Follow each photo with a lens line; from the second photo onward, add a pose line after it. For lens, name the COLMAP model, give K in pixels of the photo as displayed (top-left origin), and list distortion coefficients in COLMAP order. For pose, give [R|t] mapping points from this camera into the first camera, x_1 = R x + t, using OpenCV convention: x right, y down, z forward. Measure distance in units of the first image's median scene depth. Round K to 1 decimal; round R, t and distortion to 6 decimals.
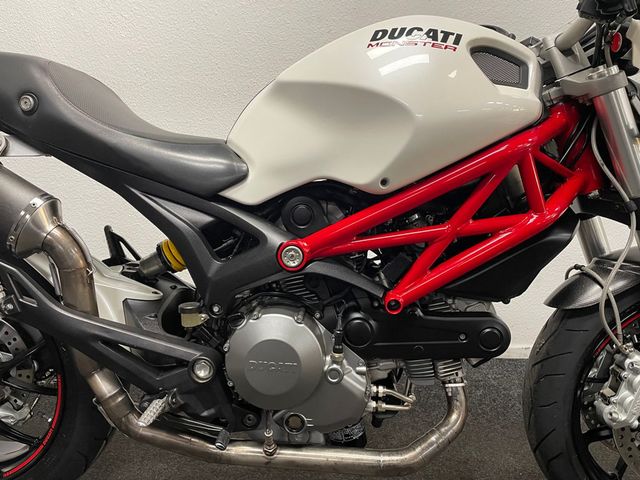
lens RADIAL K [[487.0, 0, 320.0], [0, 487.0, 240.0], [0, 0, 1]] dist [0.075240, -0.098631]
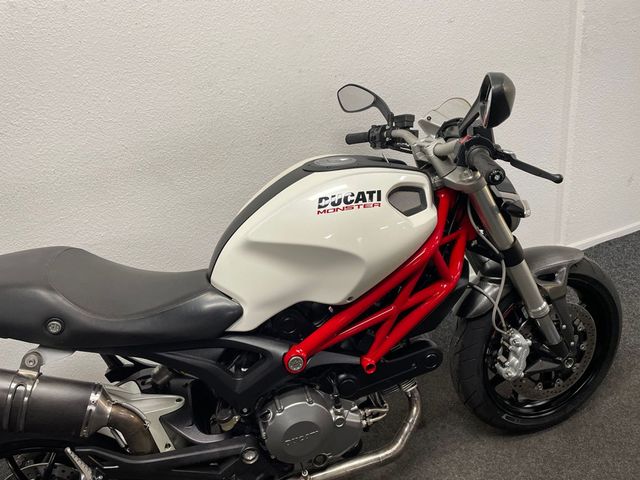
lens RADIAL K [[487.0, 0, 320.0], [0, 487.0, 240.0], [0, 0, 1]] dist [0.075240, -0.098631]
pose [[0.935028, -0.281010, 0.216232, -0.180228], [0.229971, 0.944796, 0.233395, -0.558569], [-0.269882, -0.168504, 0.948035, -0.241551]]
